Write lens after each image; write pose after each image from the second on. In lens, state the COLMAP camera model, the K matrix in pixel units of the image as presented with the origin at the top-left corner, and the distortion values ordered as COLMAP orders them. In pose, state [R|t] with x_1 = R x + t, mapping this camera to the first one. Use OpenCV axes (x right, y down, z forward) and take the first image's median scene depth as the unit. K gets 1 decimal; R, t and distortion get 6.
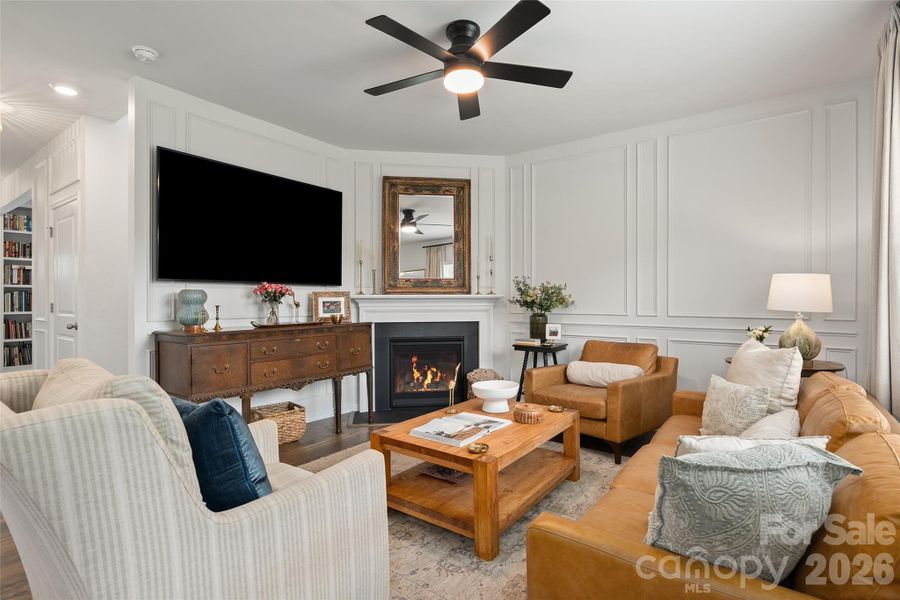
lens RADIAL K [[431.3, 0, 450.6], [0, 431.3, 303.3], [0, 0, 1]] dist [-0.012505, 0.004523]
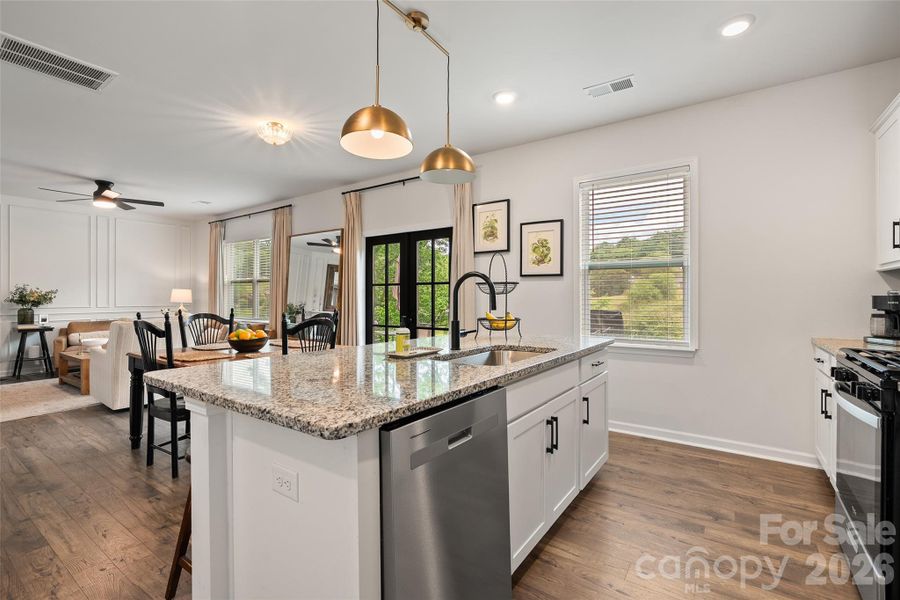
lens RADIAL K [[404.4, 0, 445.4], [0, 404.4, 295.4], [0, 0, 1]] dist [-0.010063, 0.003727]
pose [[-0.019342, 0.001290, 0.999812, -1.296493], [0.012160, 0.999926, -0.001055, -0.002357], [-0.999739, 0.012138, -0.019356, -0.474019]]
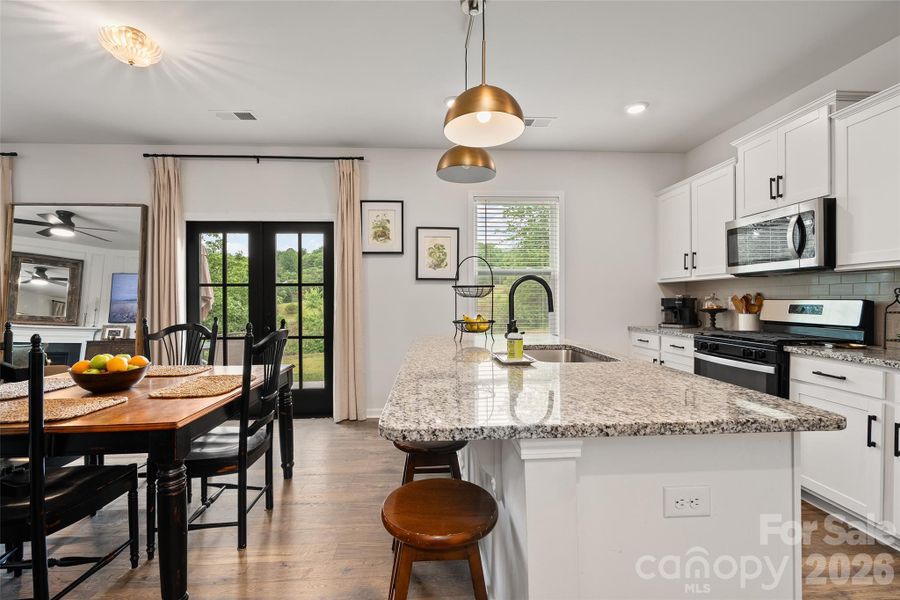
lens RADIAL K [[404.4, 0, 445.2], [0, 404.4, 298.6], [0, 0, 1]] dist [-0.010063, 0.003727]
pose [[-0.631813, 0.002554, 0.775116, -1.125549], [0.012568, 0.999897, 0.006949, -0.007261], [-0.775019, 0.014132, -0.631780, -0.108659]]
